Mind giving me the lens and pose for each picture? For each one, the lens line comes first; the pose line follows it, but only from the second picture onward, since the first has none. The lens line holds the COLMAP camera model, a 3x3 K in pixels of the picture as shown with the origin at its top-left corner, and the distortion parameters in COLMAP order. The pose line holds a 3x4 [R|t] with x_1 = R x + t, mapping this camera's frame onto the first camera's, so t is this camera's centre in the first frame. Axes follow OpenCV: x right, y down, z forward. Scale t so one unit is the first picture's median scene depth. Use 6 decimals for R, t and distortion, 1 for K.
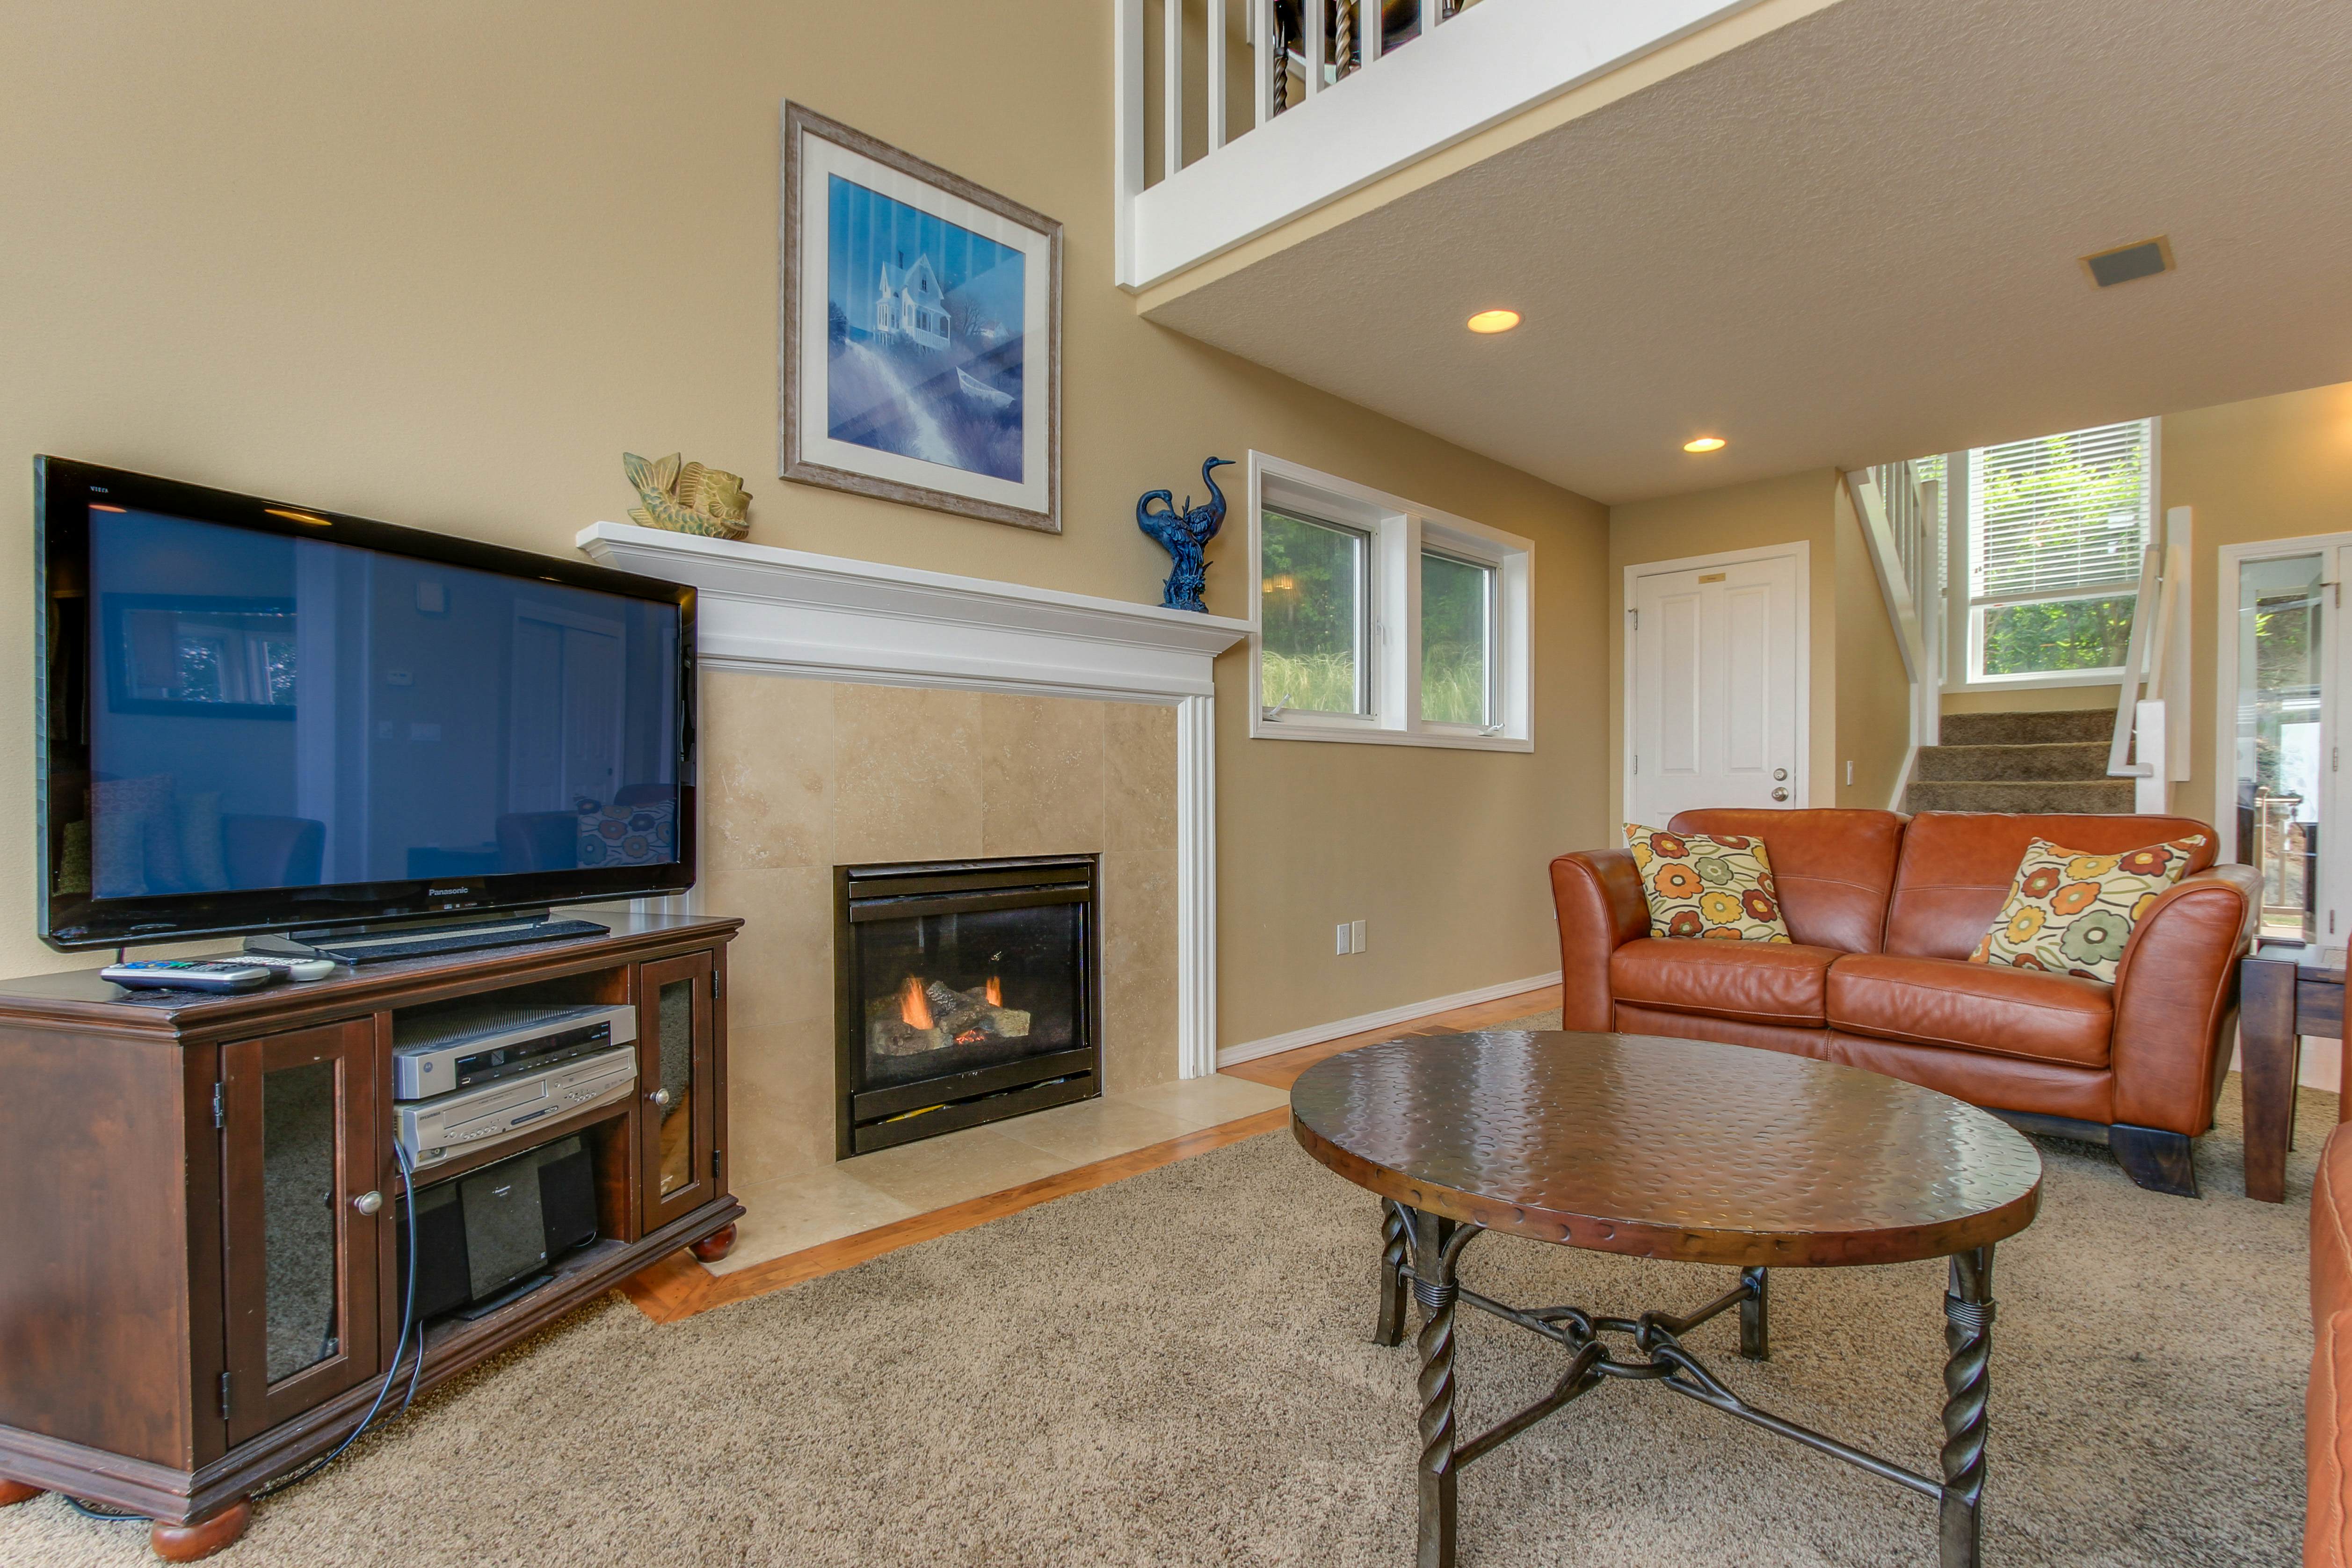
lens RADIAL K [[1089.4, 0, 1174.7], [0, 1089.4, 801.6], [0, 0, 1]] dist [0.001195, -0.000241]
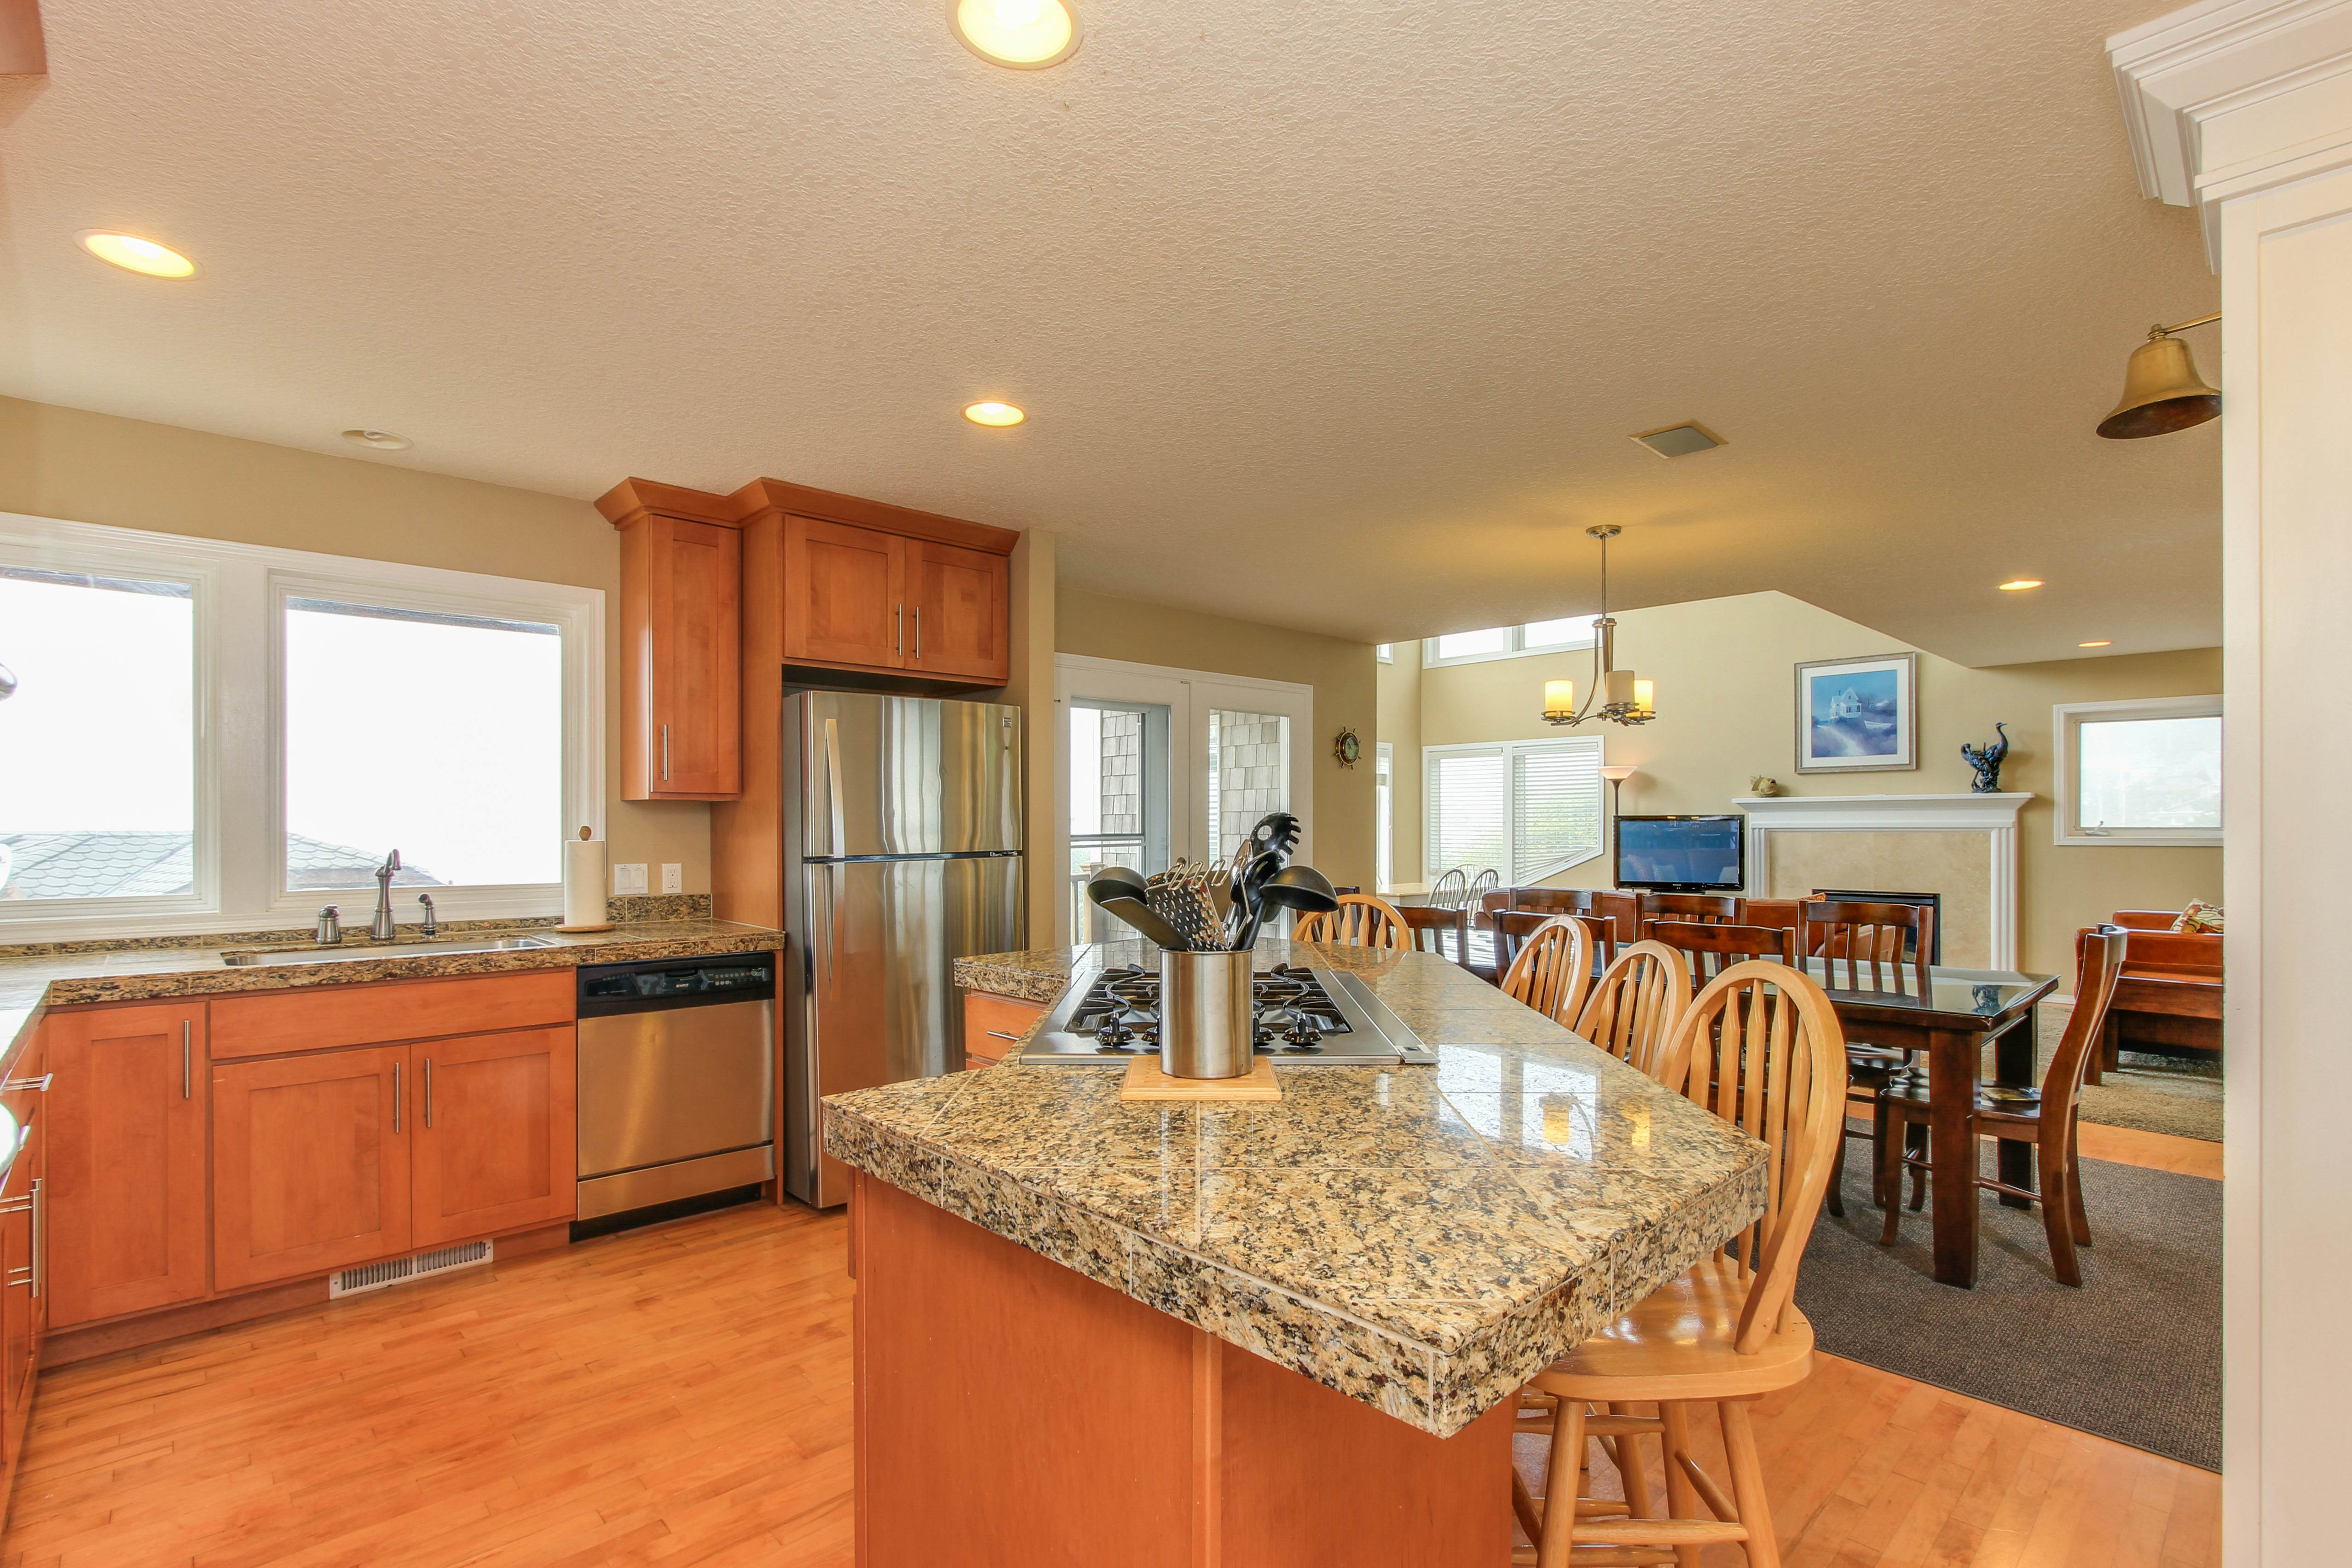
lens RADIAL K [[1089.4, 0, 1106.9], [0, 1089.4, 832.3], [0, 0, 1]] dist [0.001195, -0.000241]
pose [[-0.031548, 0.001761, -0.999501, 2.701571], [-0.003043, 0.999994, 0.001858, -0.099144], [0.999498, 0.003100, -0.031542, -0.899530]]
